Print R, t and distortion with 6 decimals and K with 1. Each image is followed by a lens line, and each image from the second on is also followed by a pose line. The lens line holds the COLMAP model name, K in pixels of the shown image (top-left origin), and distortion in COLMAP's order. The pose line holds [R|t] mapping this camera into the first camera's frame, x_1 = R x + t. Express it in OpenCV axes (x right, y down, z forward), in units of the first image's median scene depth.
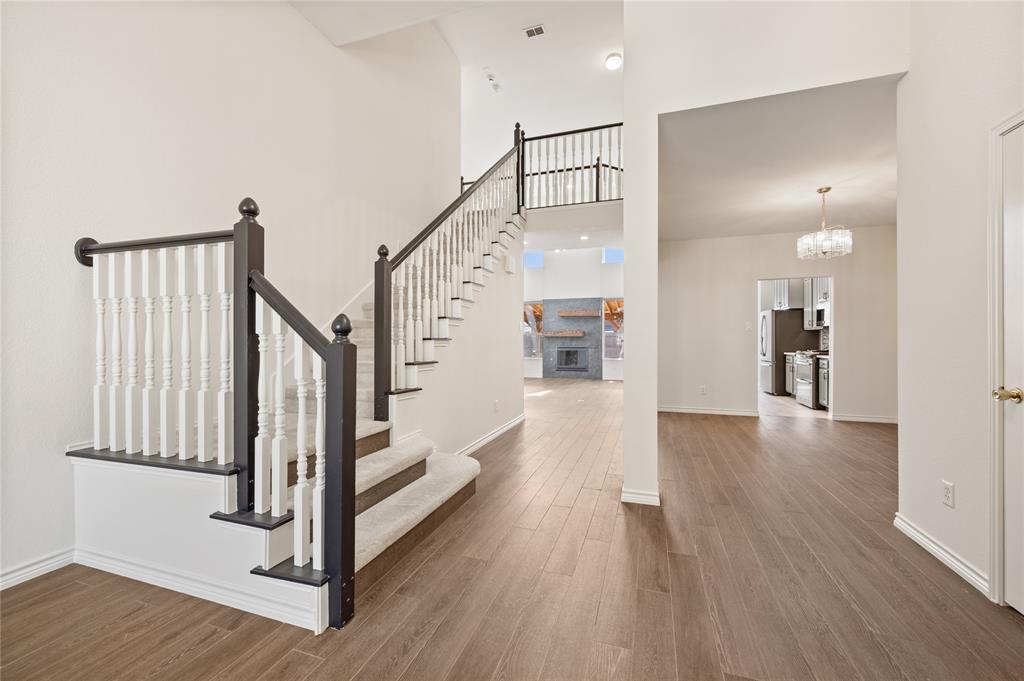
lens RADIAL K [[407.4, 0, 516.2], [0, 407.4, 343.7], [0, 0, 1]] dist [-0.003703, 0.000479]
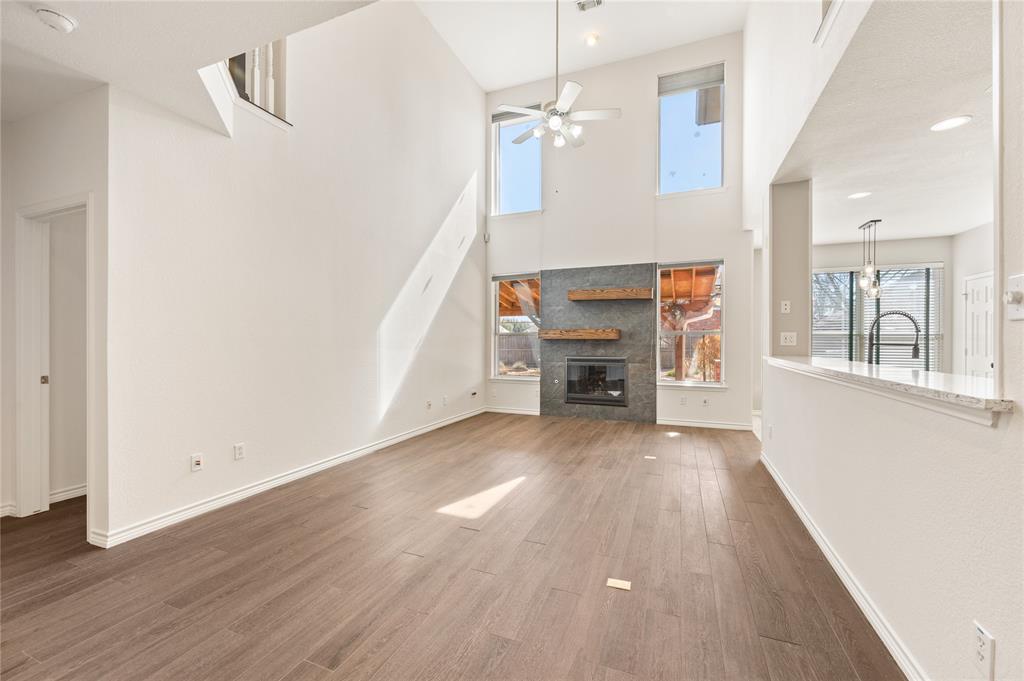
lens RADIAL K [[407.4, 0, 520.2], [0, 407.4, 345.2], [0, 0, 1]] dist [-0.003703, 0.000479]
pose [[0.997814, -0.002473, -0.066045, 0.112092], [0.002863, 0.999979, 0.005816, -0.020159], [0.066029, -0.005992, 0.997800, 0.711581]]
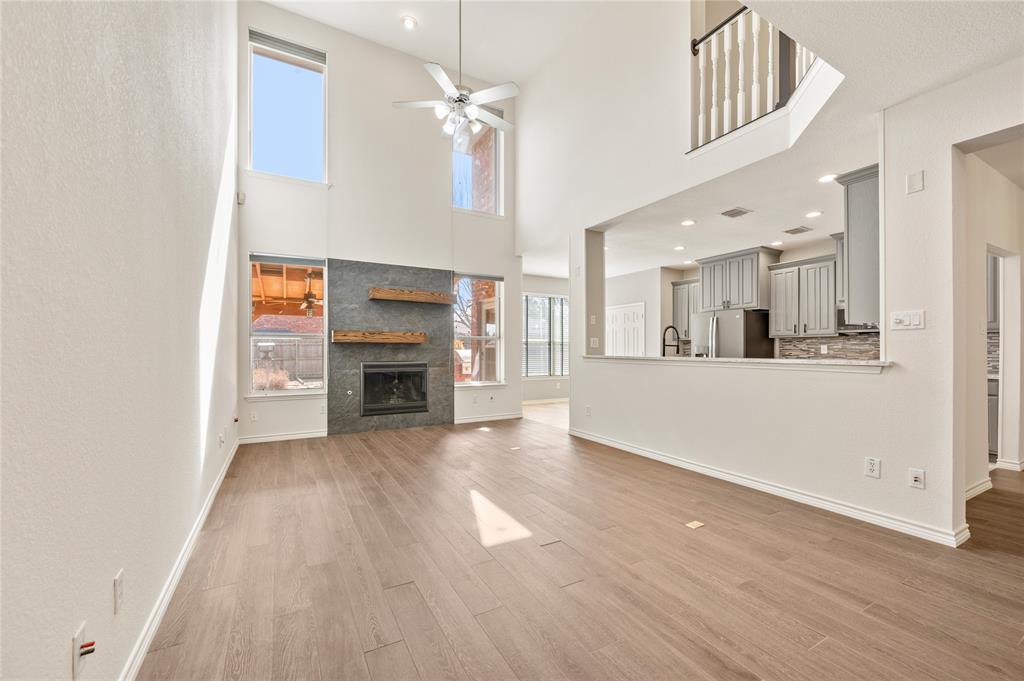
lens RADIAL K [[407.4, 0, 515.2], [0, 407.4, 355.6], [0, 0, 1]] dist [-0.003703, 0.000479]
pose [[0.676343, -0.014677, 0.736441, -0.186427], [0.006509, 0.999882, 0.013950, -0.013126], [-0.736558, -0.004642, 0.676358, 0.852053]]
